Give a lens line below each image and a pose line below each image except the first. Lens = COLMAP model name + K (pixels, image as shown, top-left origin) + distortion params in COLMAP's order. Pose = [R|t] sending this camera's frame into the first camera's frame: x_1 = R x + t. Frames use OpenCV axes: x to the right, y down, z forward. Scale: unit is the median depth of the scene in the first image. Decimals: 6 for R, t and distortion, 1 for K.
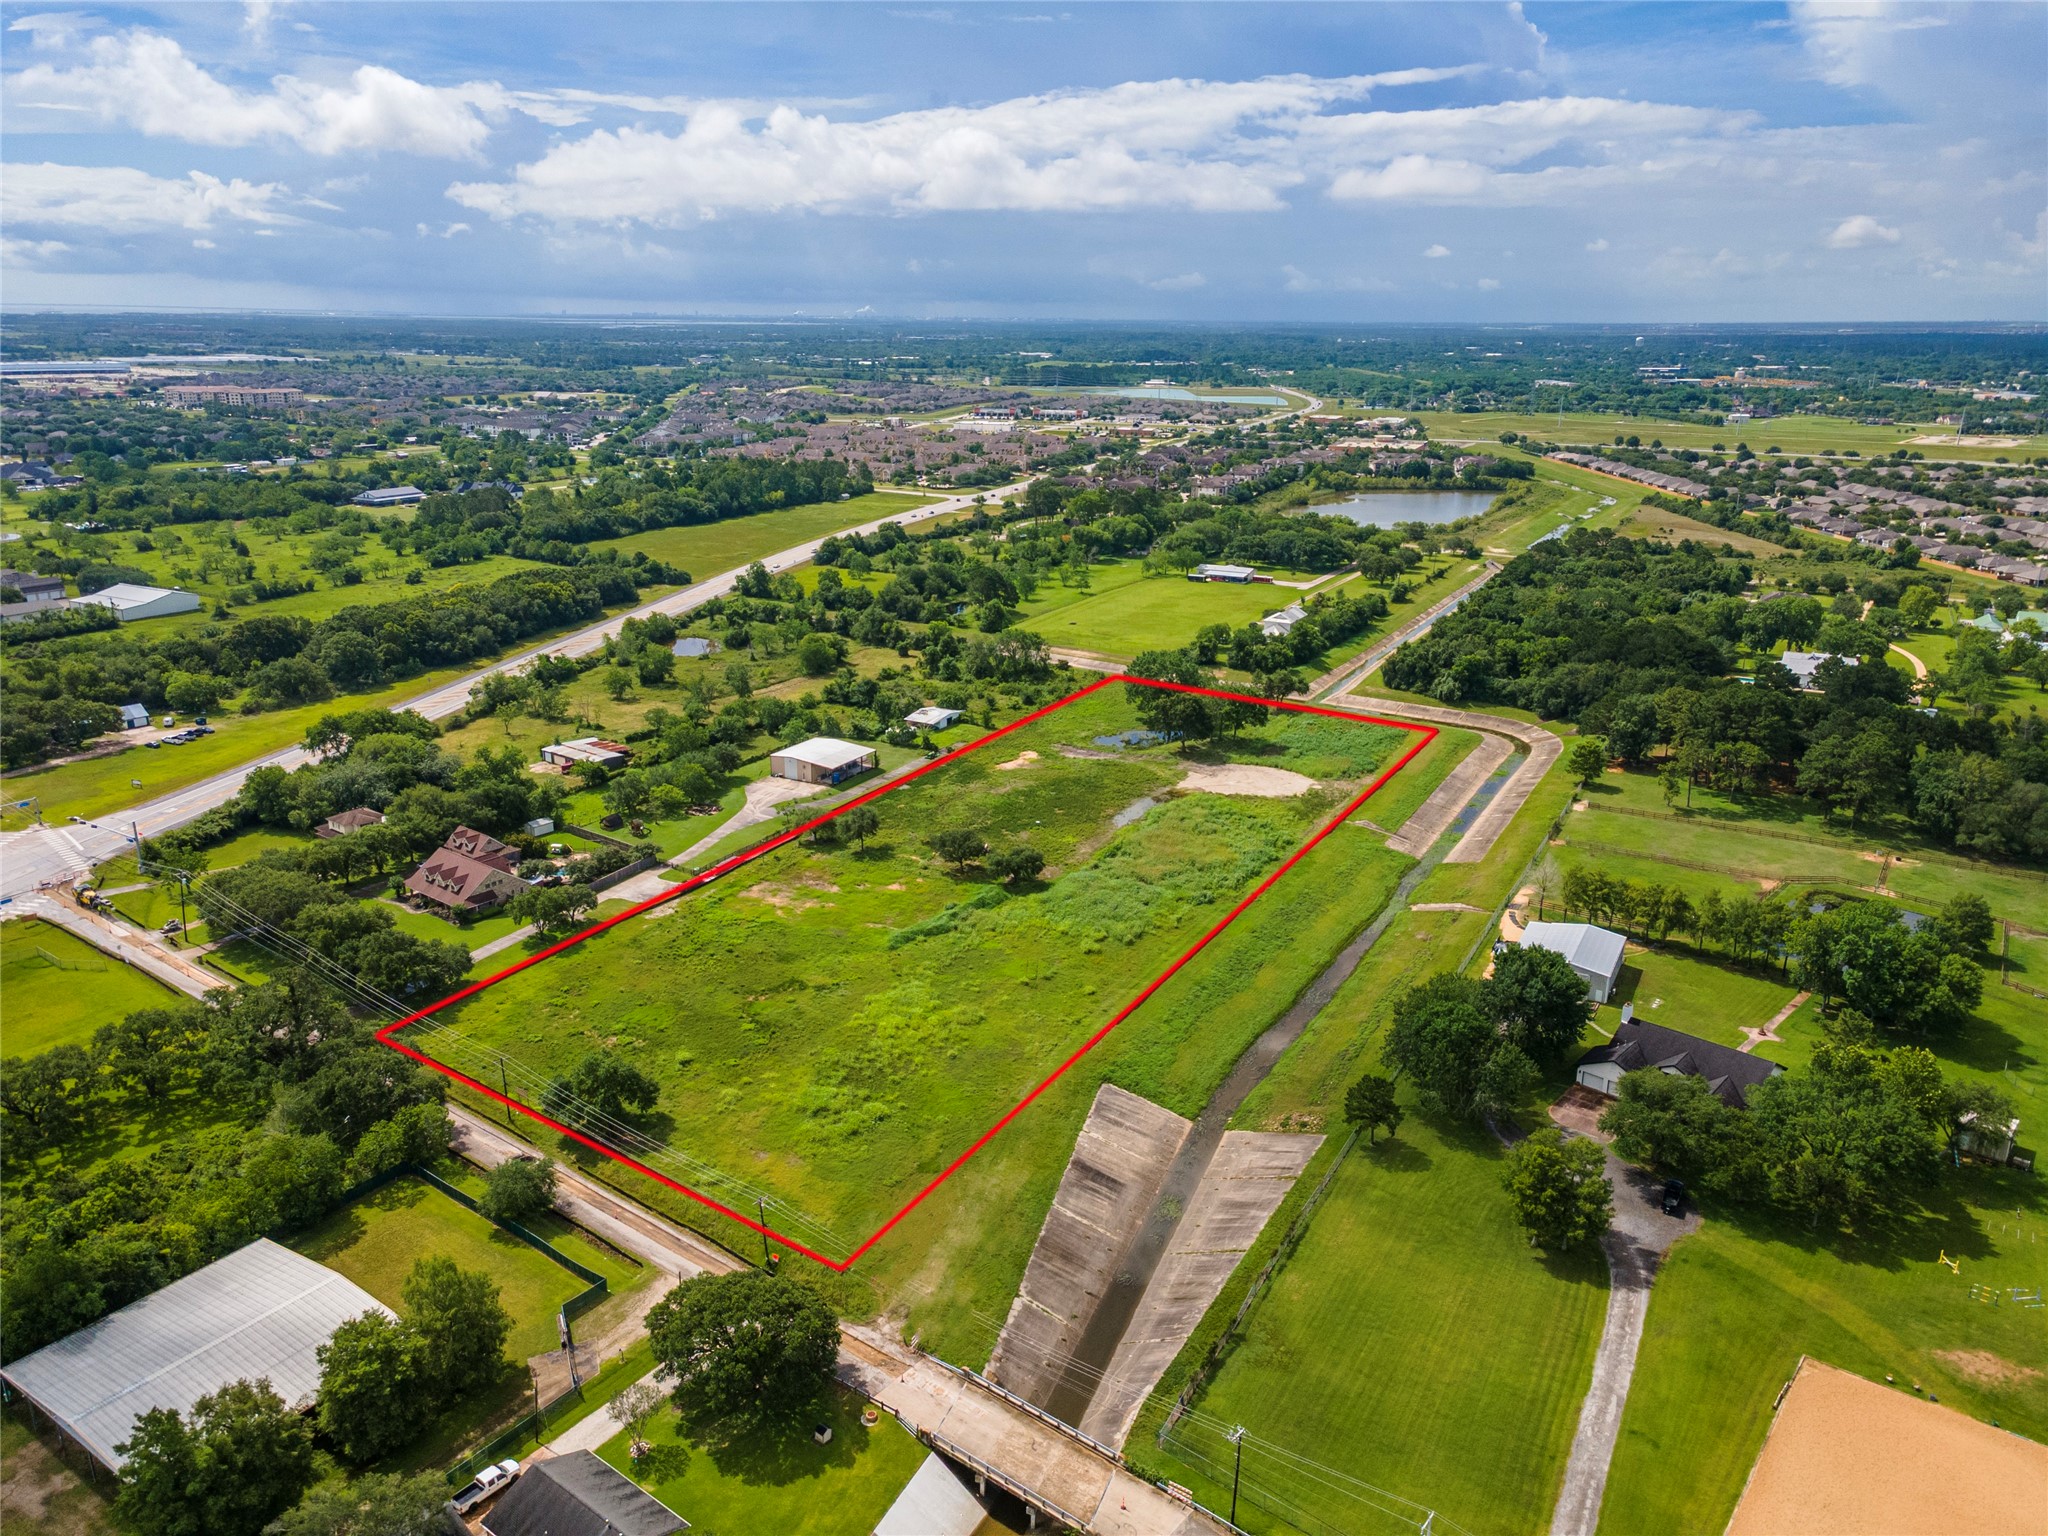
lens RADIAL K [[1511.4, 0, 1037.0], [0, 1511.4, 731.2], [0, 0, 1]] dist [0.042260, -0.005249]
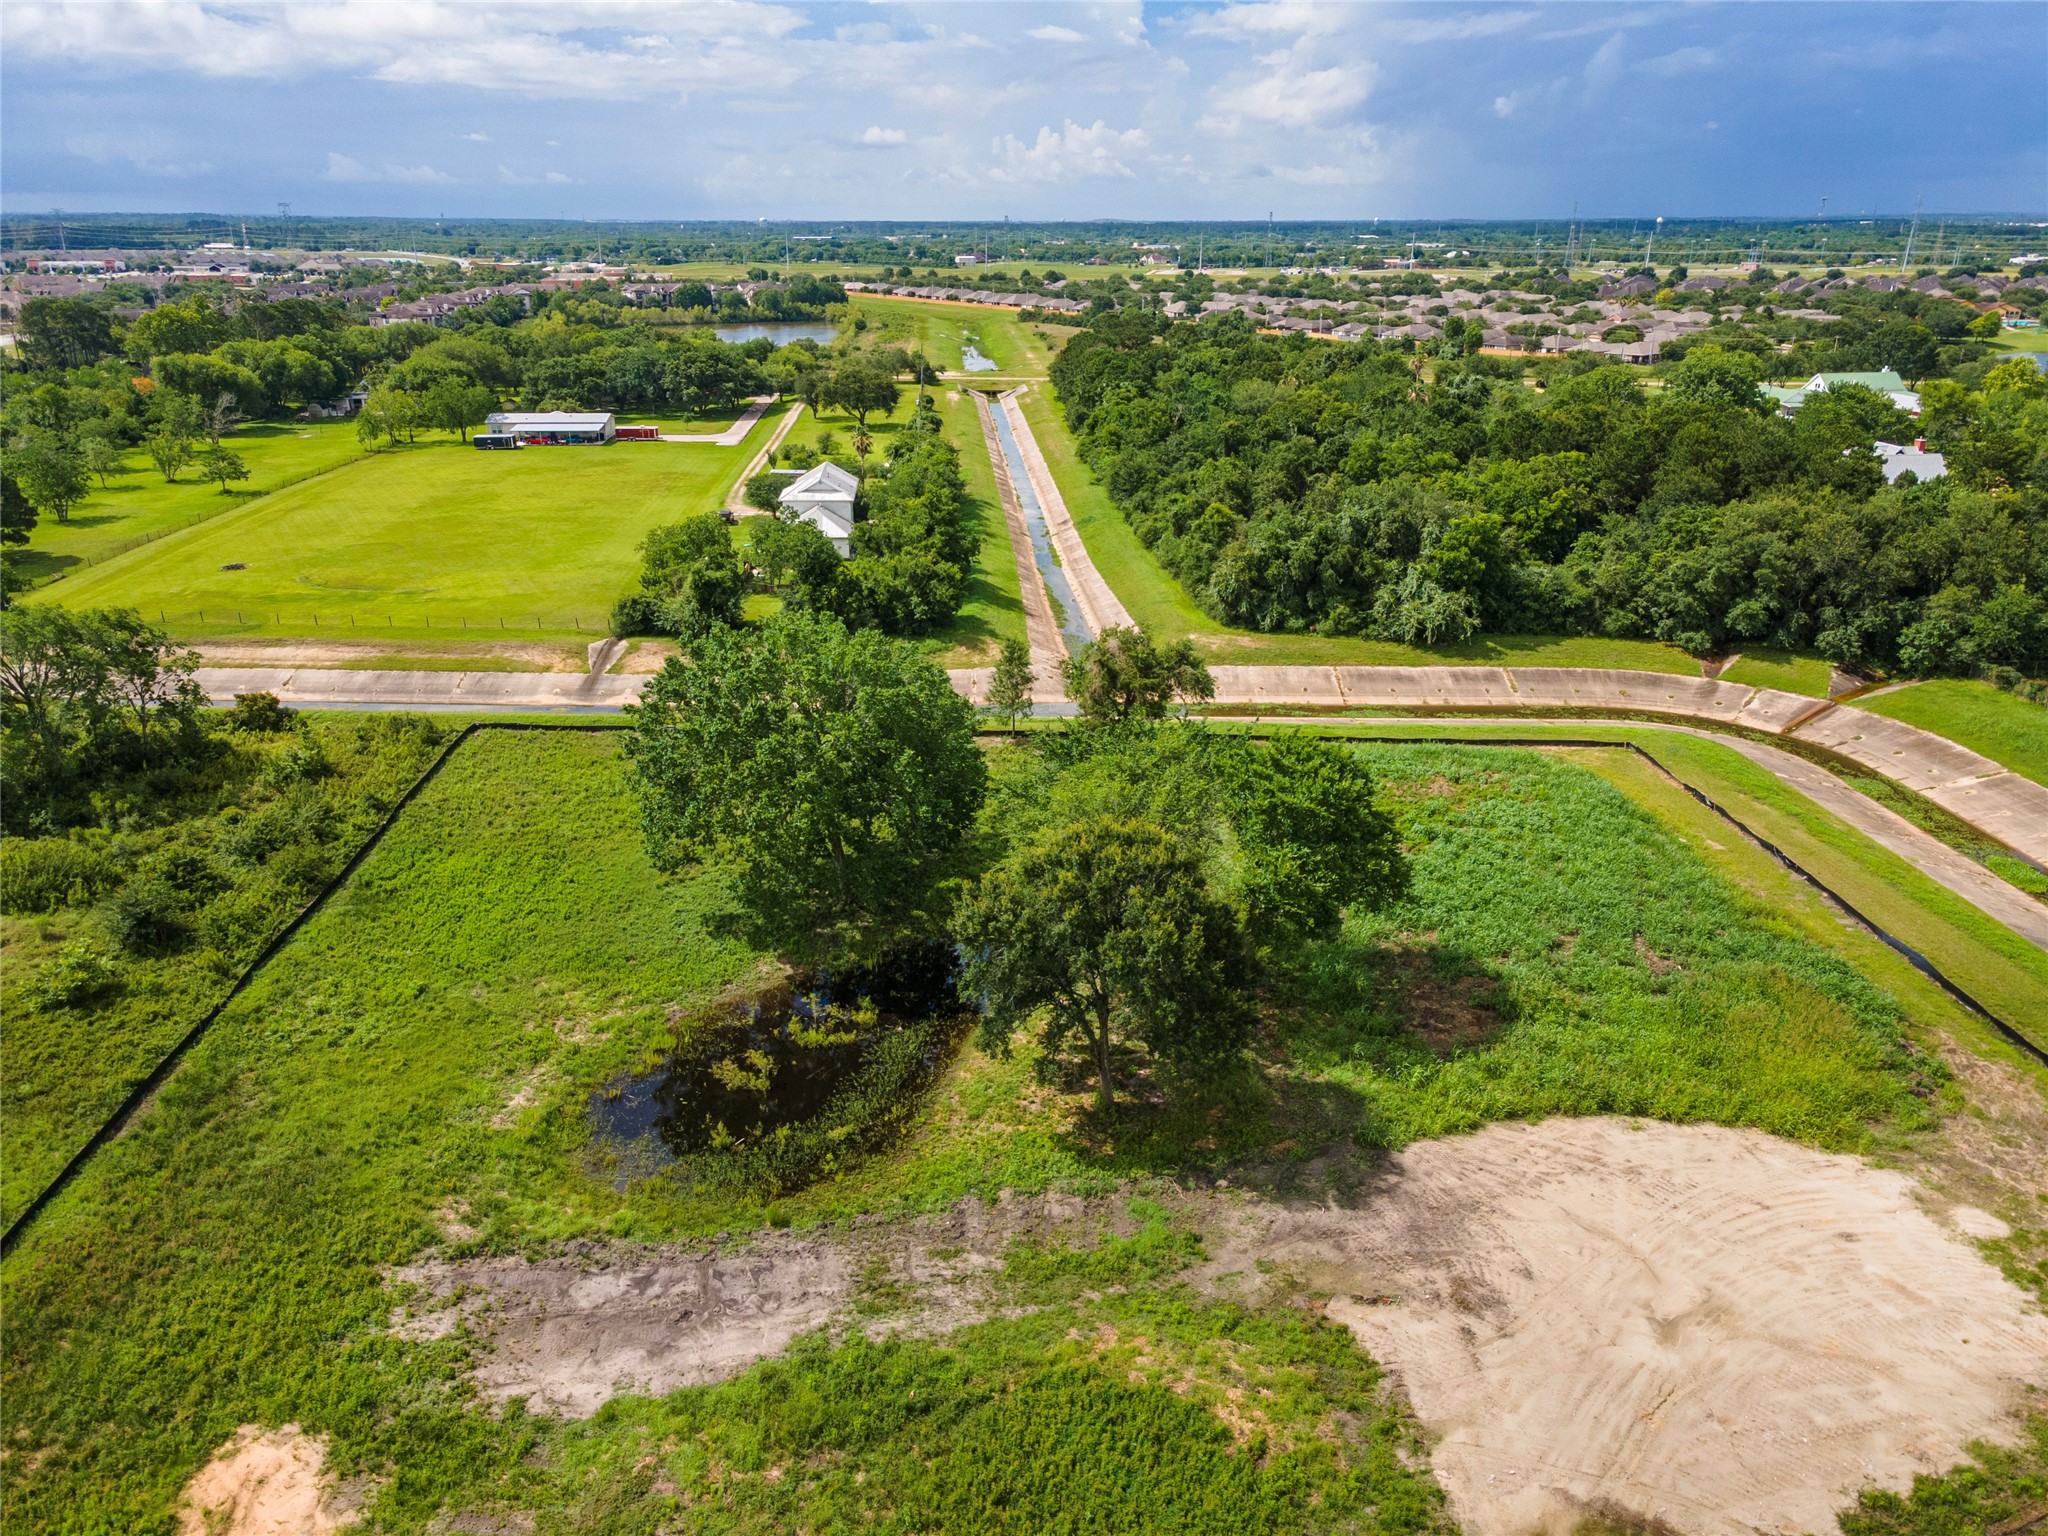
lens RADIAL K [[1491.8, 0, 1024.0], [0, 1491.8, 768.0], [0, 0, 1]] dist [0.005011, 0.076158]
pose [[0.850048, -0.189520, 0.491427, -0.001477], [0.147396, 0.981337, 0.123496, -0.060536], [-0.505661, -0.032543, 0.862118, 0.879305]]
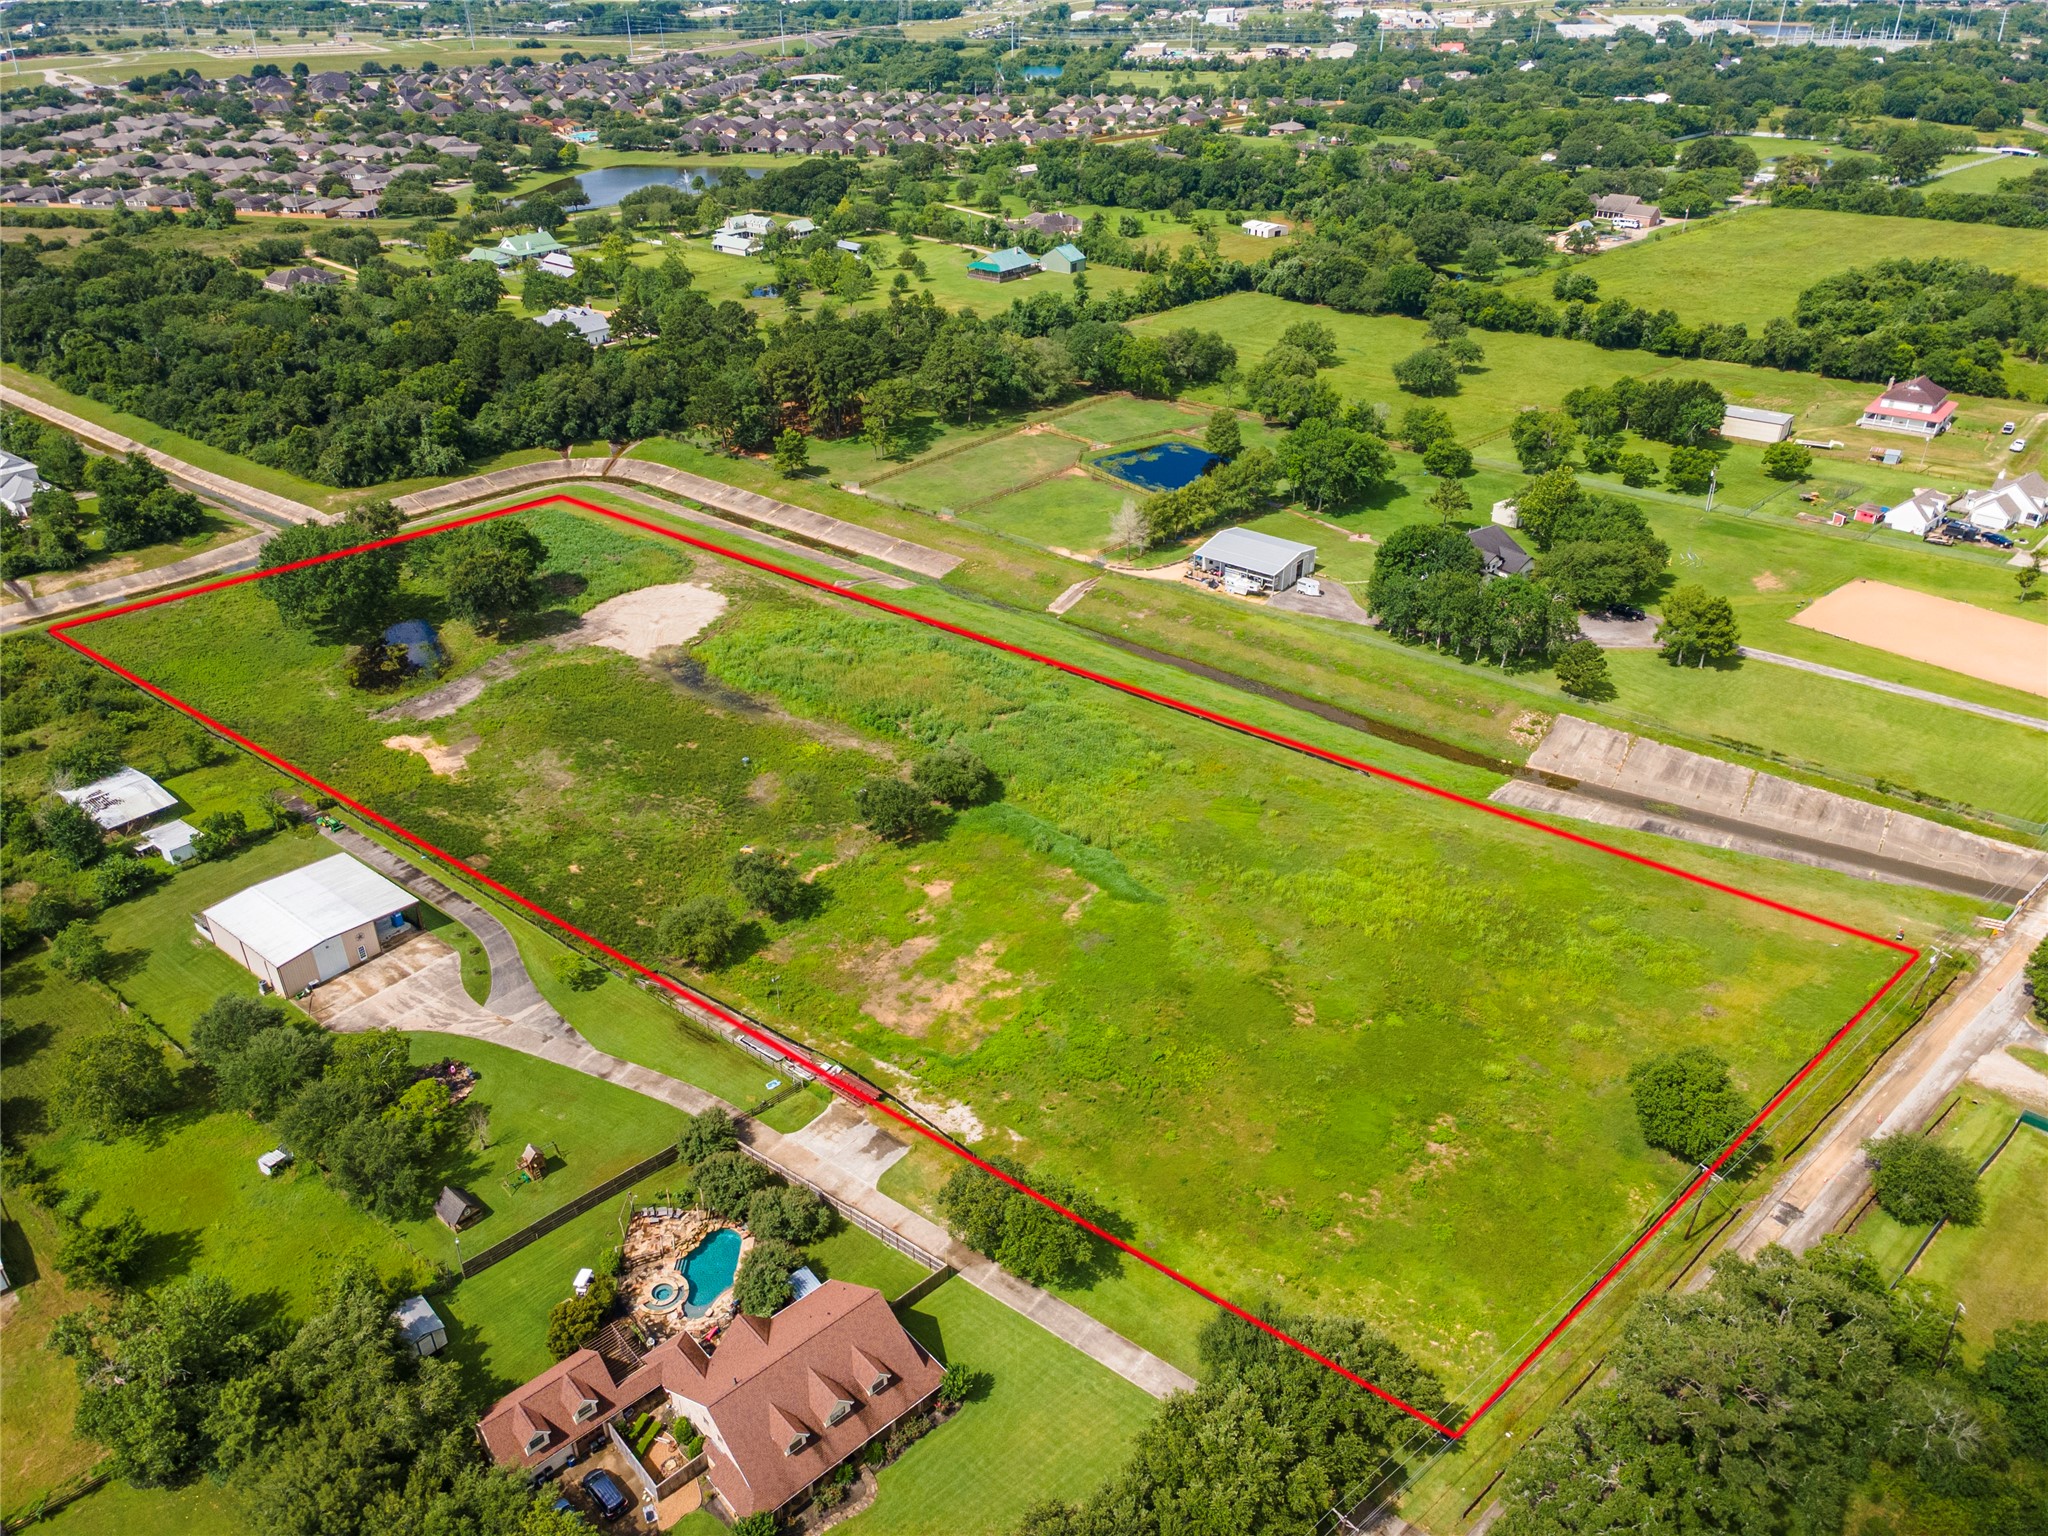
lens RADIAL K [[1491.8, 0, 1024.0], [0, 1491.8, 768.0], [0, 0, 1]] dist [0.005011, 0.076158]
pose [[0.179575, -0.500701, 0.846789, -0.508456], [0.270727, 0.852697, 0.446782, -0.189849], [-0.945759, 0.149017, 0.288676, 0.606099]]
